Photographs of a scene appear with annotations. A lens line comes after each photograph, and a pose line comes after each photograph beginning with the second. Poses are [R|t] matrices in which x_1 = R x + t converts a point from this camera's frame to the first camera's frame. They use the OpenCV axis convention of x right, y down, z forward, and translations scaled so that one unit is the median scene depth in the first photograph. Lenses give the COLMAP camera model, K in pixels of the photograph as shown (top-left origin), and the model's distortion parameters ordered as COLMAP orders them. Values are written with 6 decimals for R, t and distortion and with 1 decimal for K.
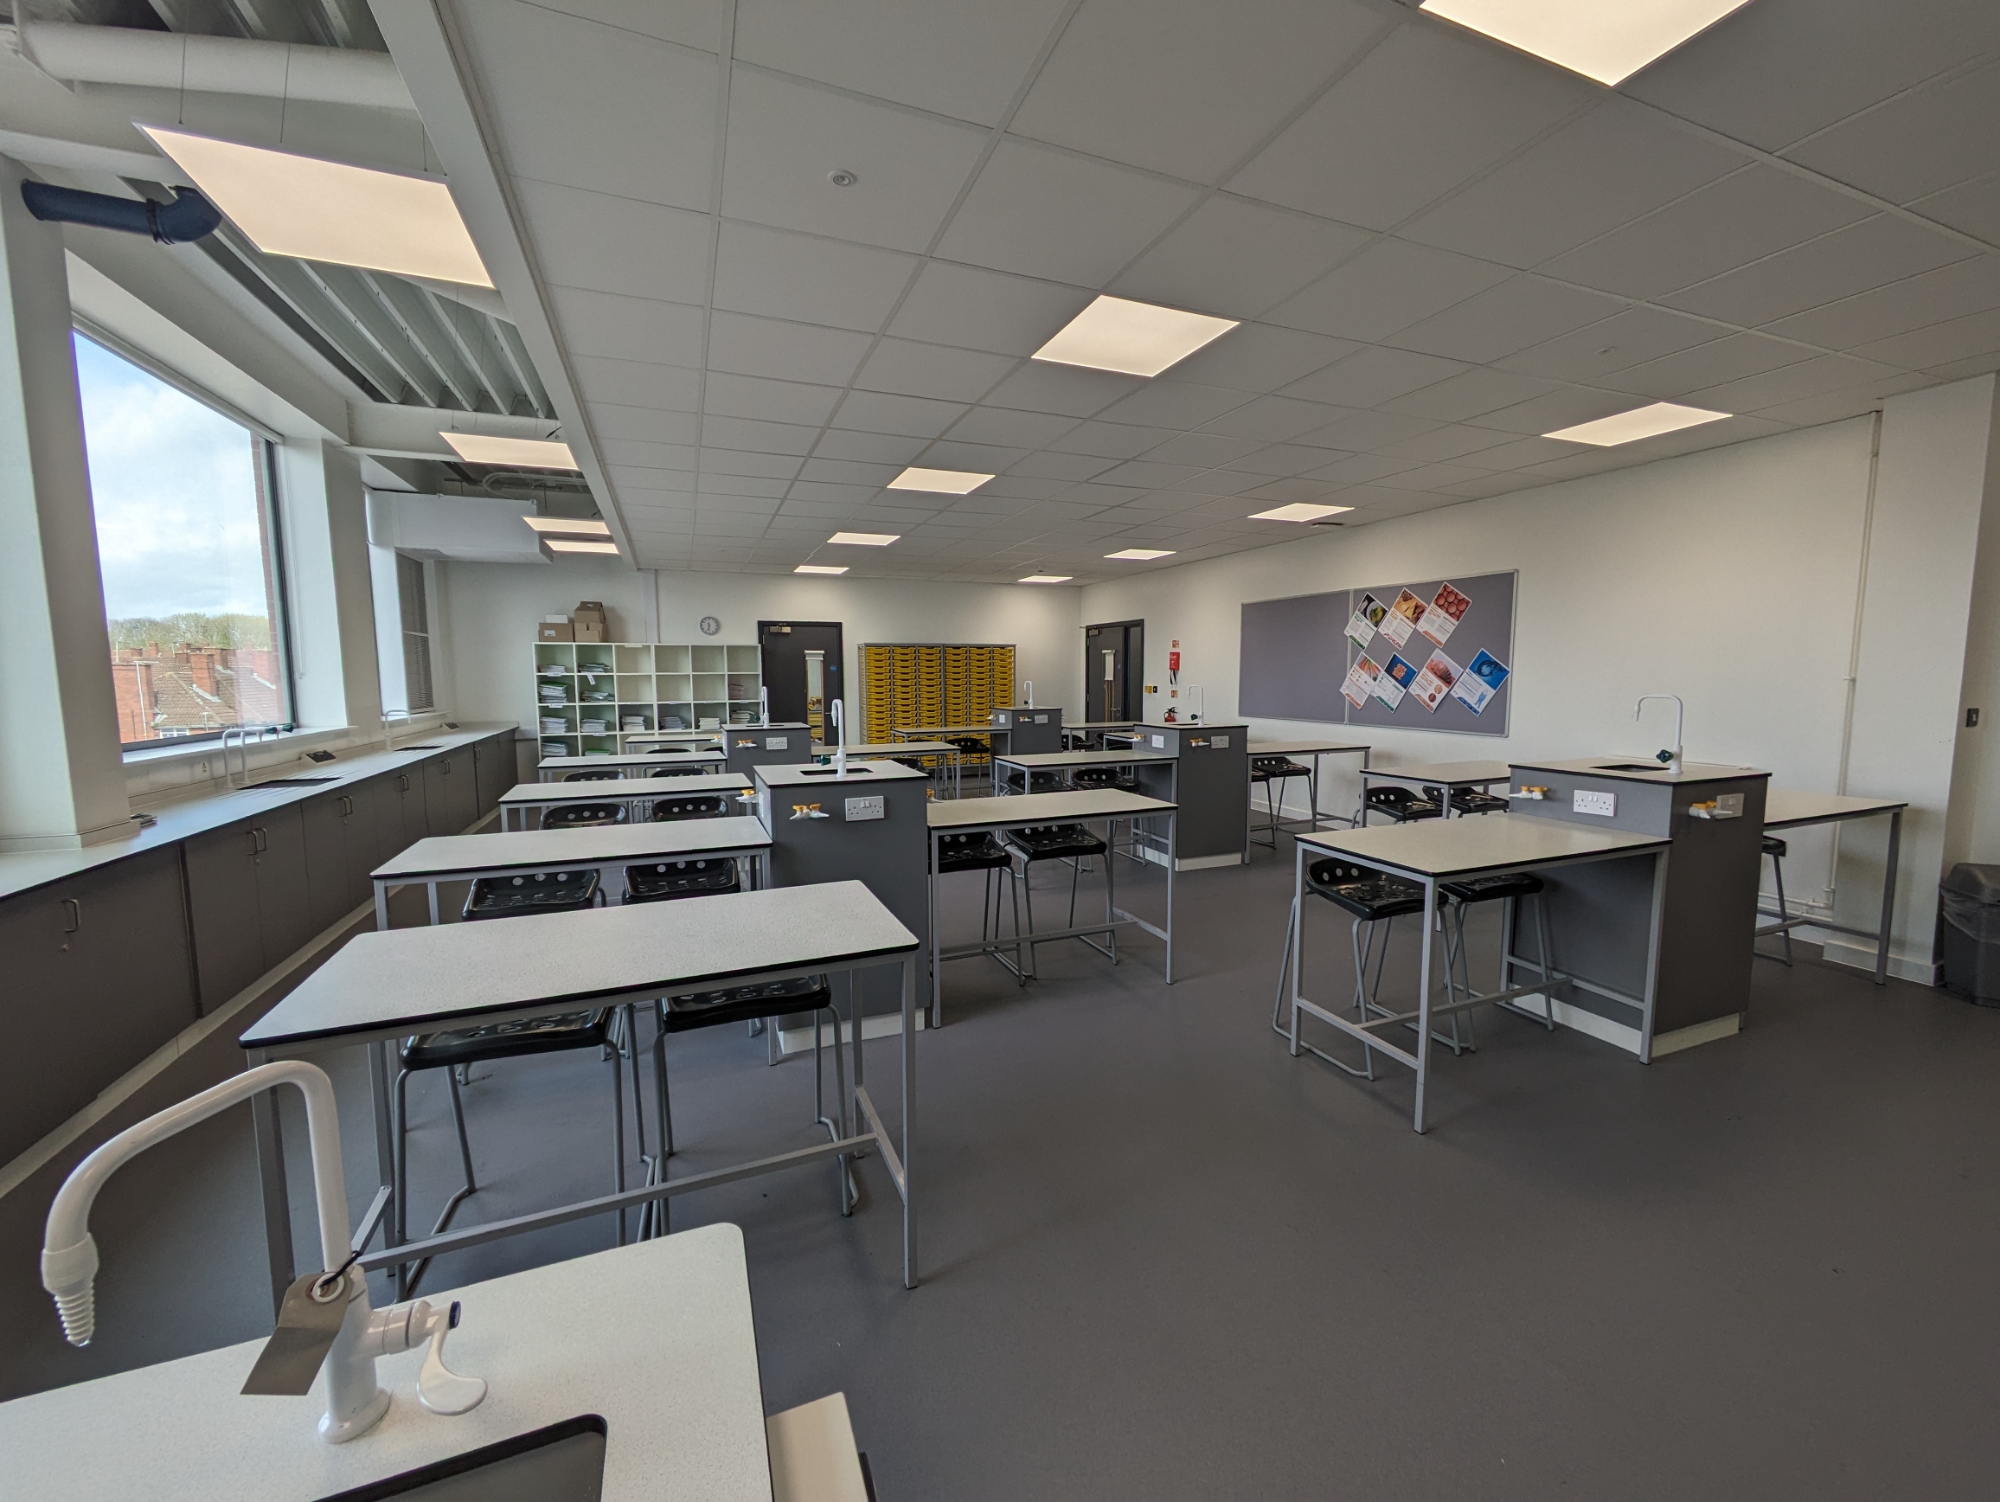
lens RADIAL K [[789.8, 0, 999.4], [0, 789.8, 747.2], [0, 0, 1]] dist [0.001341, 0.000253]
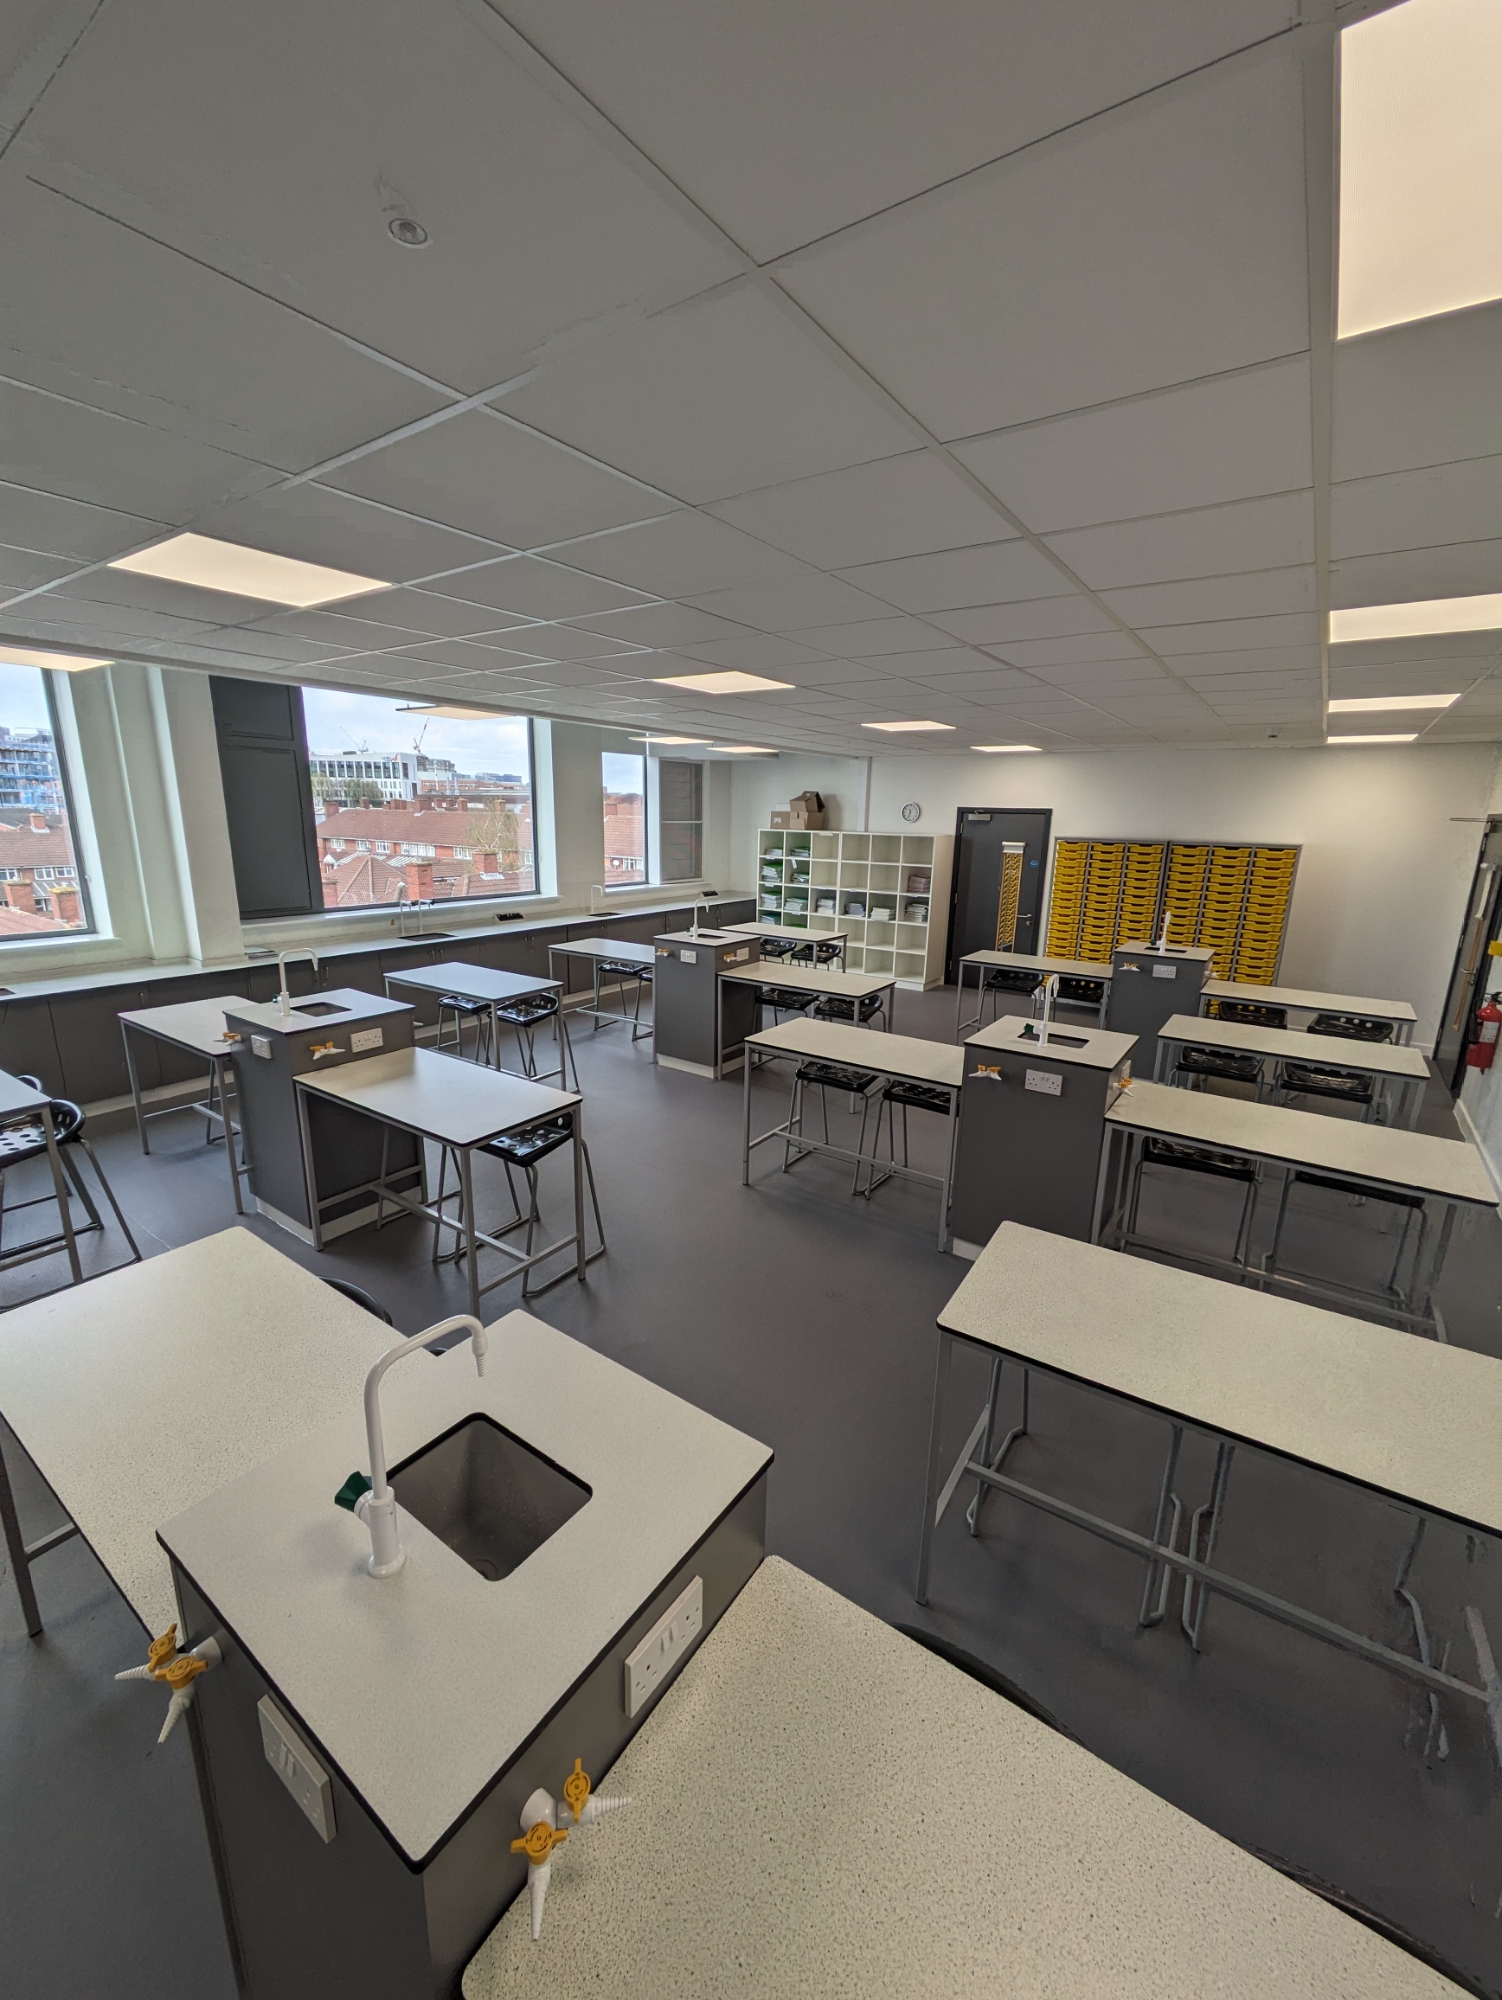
lens RADIAL K [[789.8, 0, 746.7], [0, 789.8, 1000.1], [0, 0, 1]] dist [0.001341, 0.000253]
pose [[0.534335, 0.212403, -0.818151, 0.401424], [-0.102342, 0.977050, 0.186815, -0.097553], [0.839054, -0.016091, 0.543810, 0.325092]]
